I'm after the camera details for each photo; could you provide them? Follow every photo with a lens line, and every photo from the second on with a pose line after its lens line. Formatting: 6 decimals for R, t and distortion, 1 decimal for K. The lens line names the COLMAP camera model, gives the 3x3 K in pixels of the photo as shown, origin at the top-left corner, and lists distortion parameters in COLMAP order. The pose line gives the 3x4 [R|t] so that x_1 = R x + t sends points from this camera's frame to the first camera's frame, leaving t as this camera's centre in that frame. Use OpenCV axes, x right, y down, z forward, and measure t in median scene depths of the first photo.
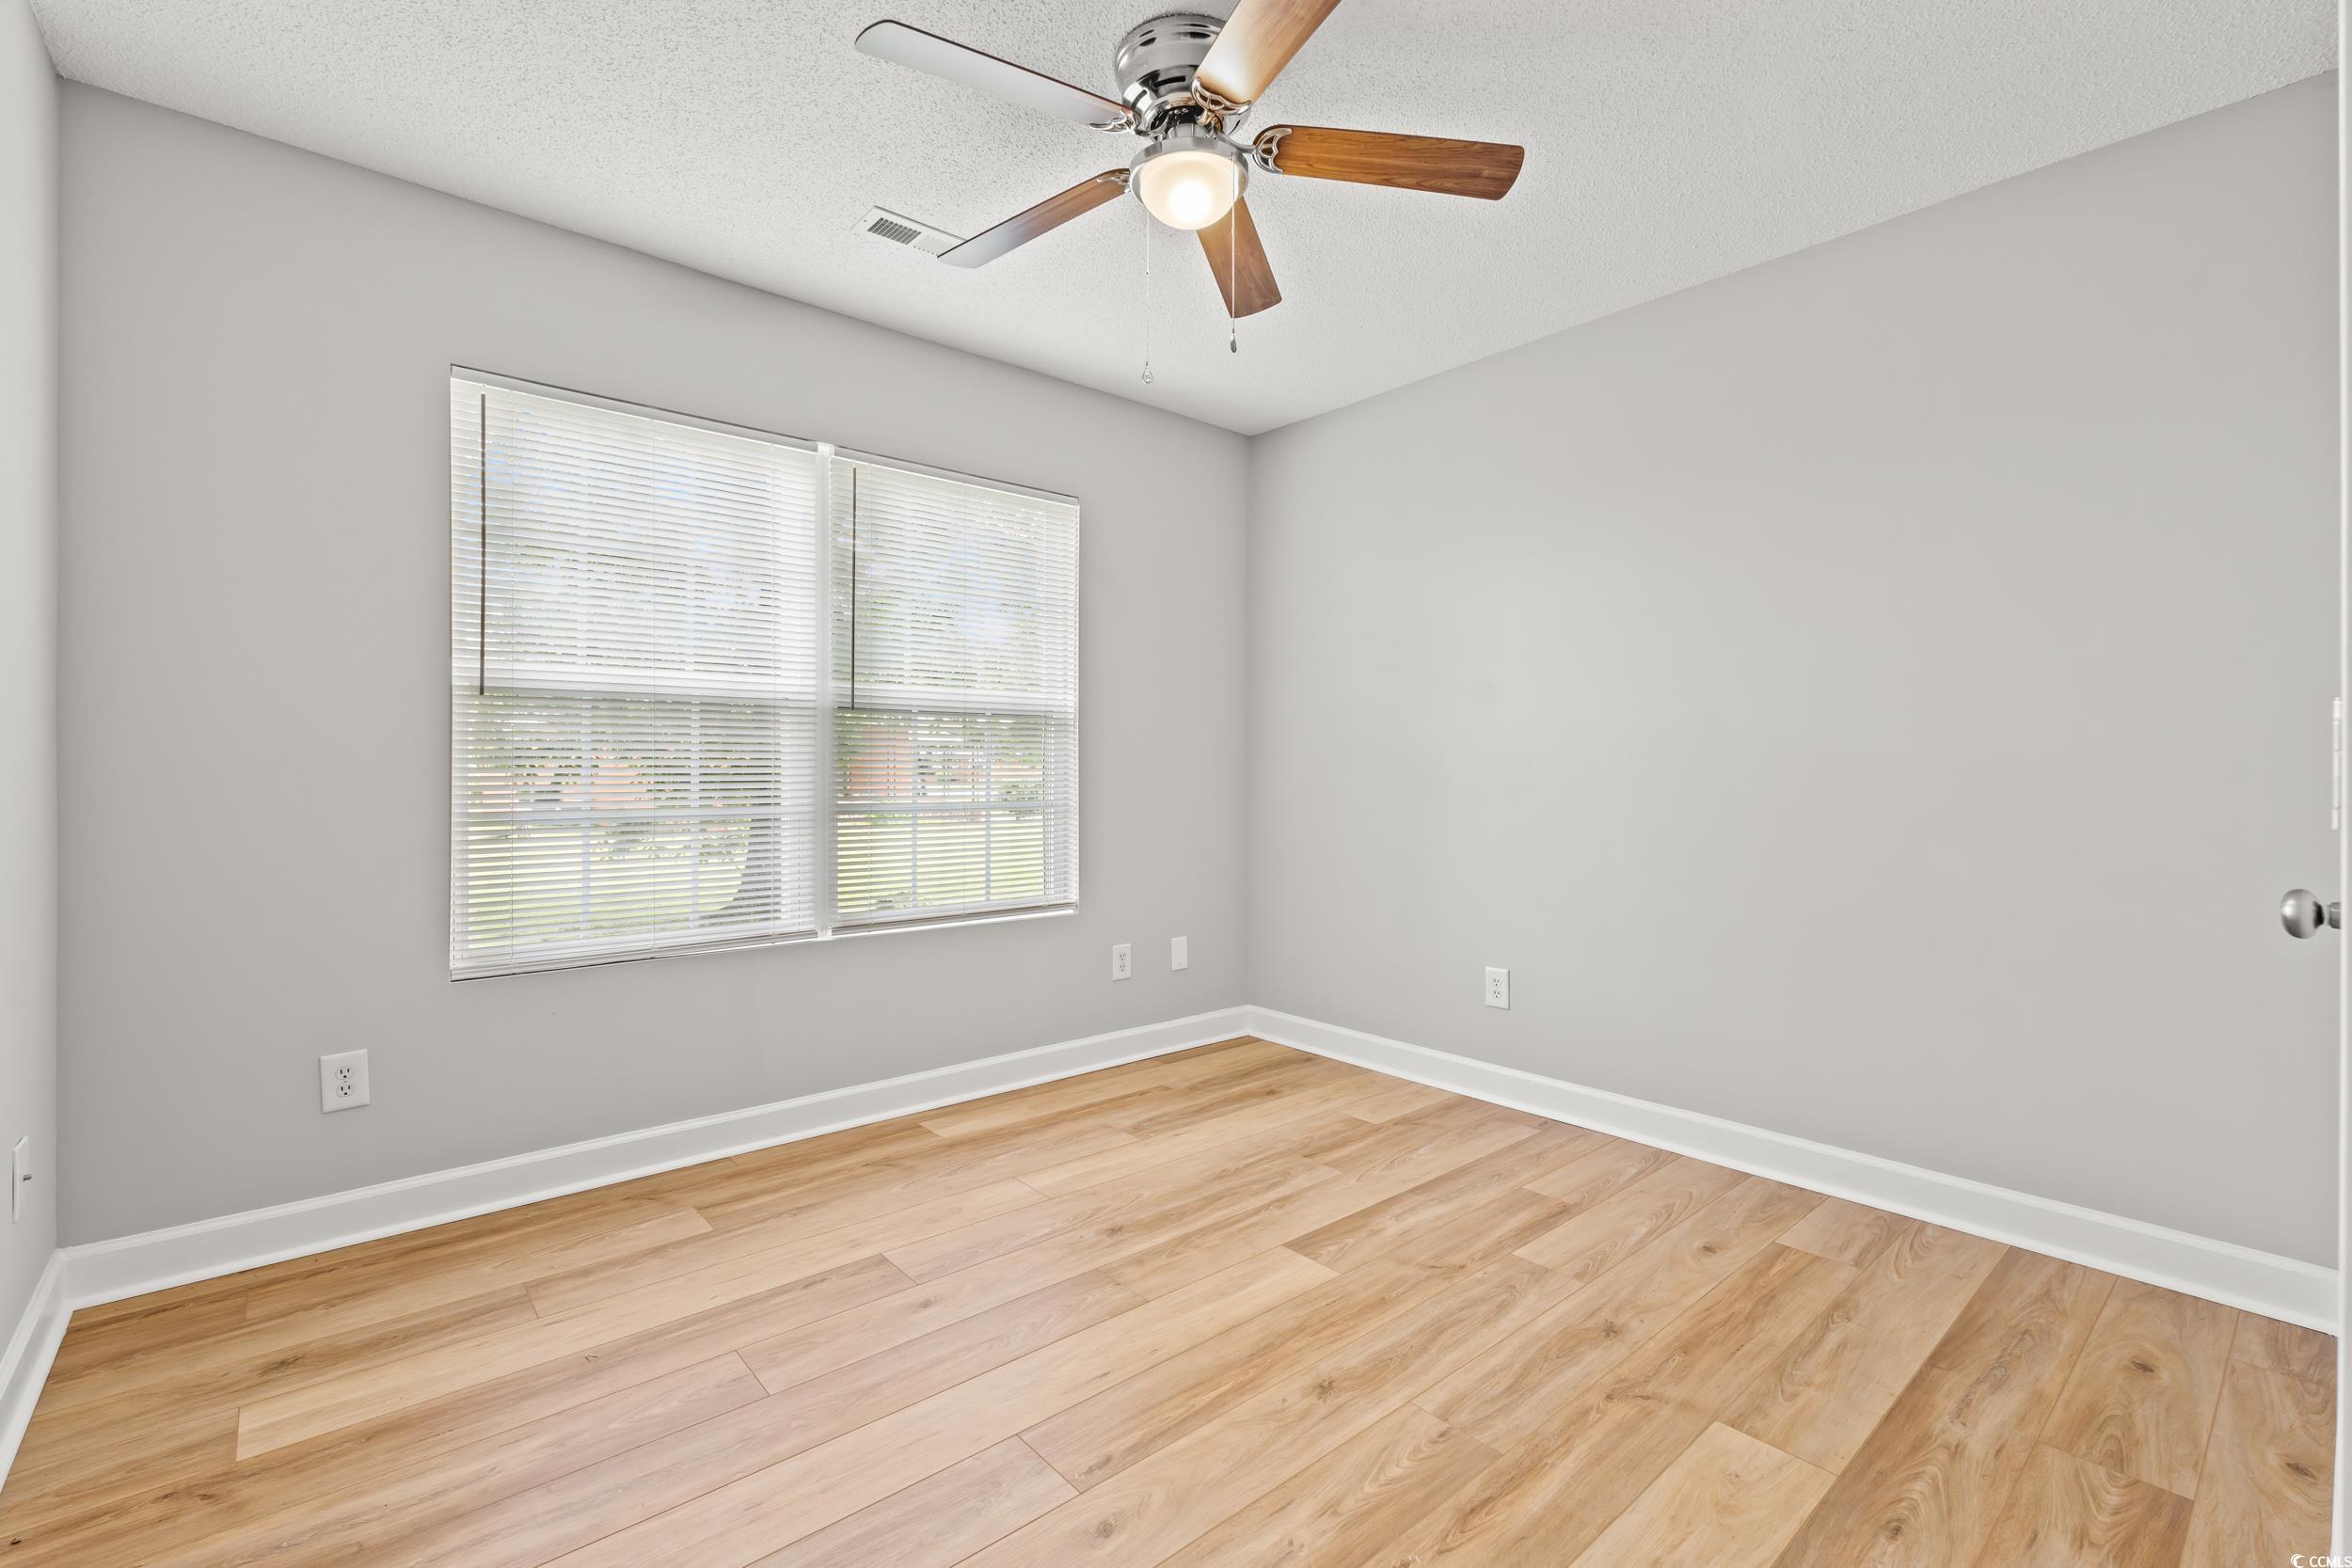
lens RADIAL K [[1031.4, 0, 1176.0], [0, 1031.4, 784.0], [0, 0, 1]] dist [-0.004490, 0.000182]
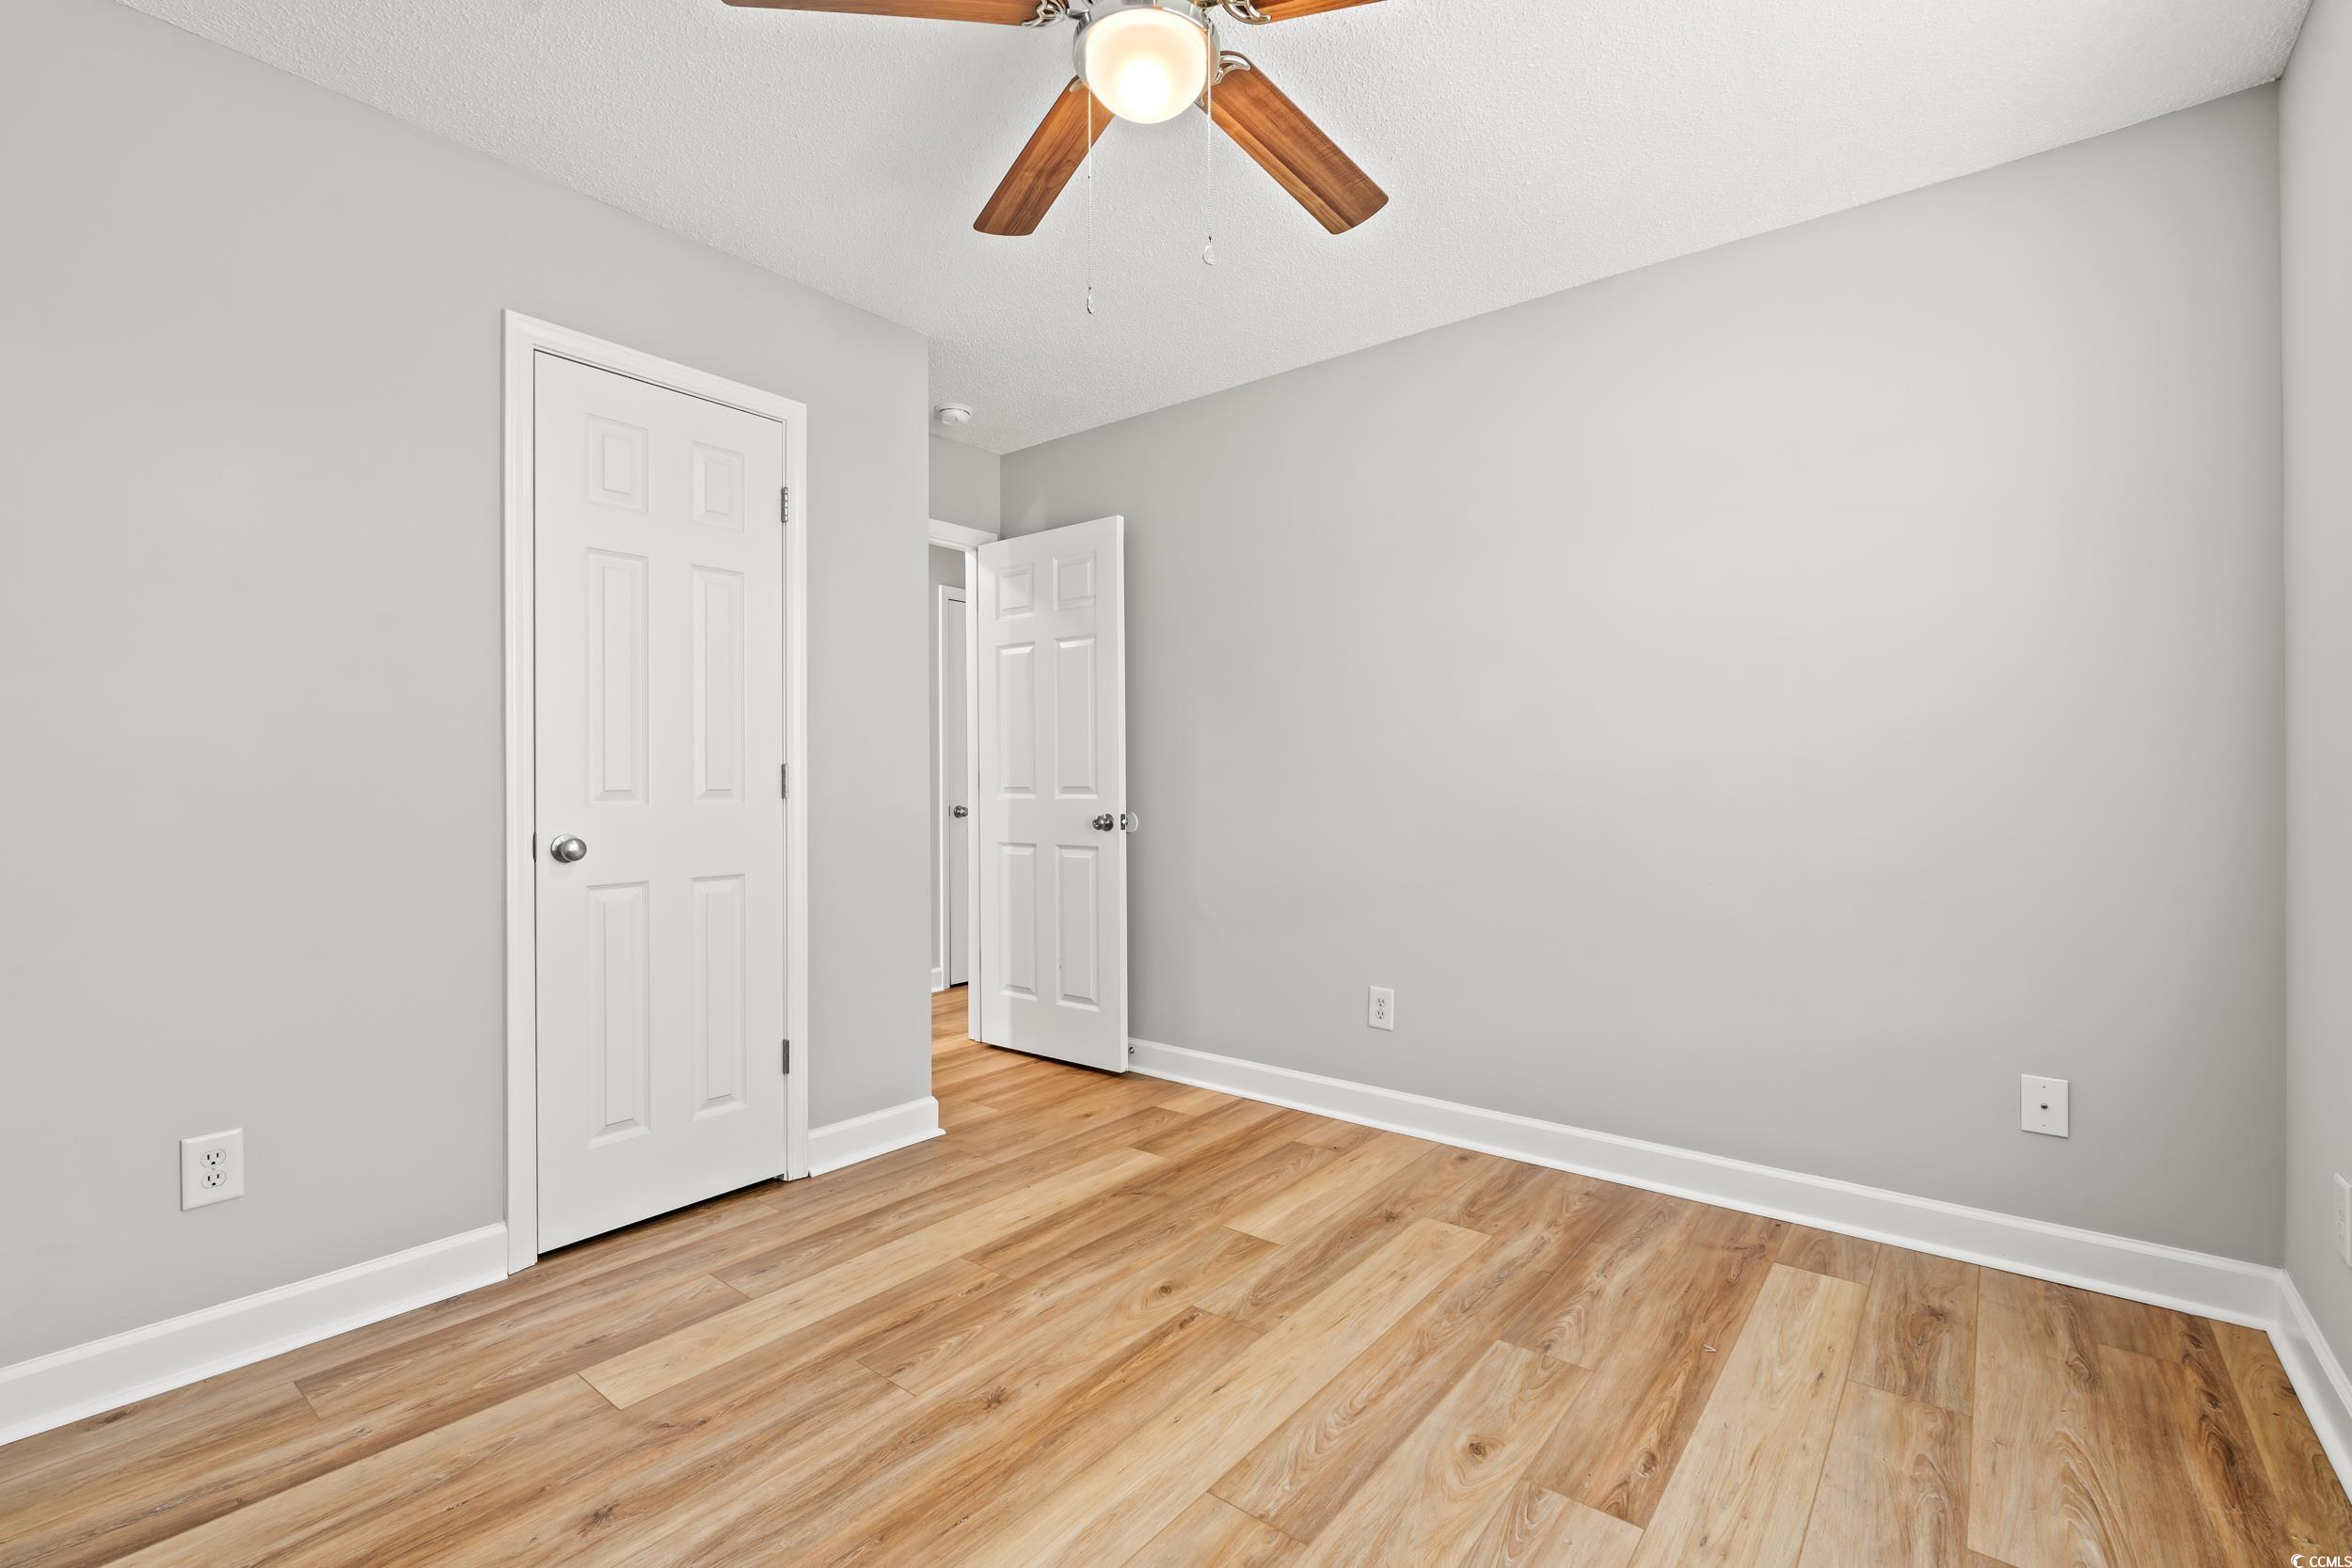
lens RADIAL K [[1031.4, 0, 1176.0], [0, 1031.4, 784.0], [0, 0, 1]] dist [-0.004490, 0.000182]
pose [[-0.983217, -0.000890, -0.182438, 0.144861], [-0.003754, 0.999875, 0.015354, -0.025997], [0.182402, 0.015782, -0.983097, 1.868034]]
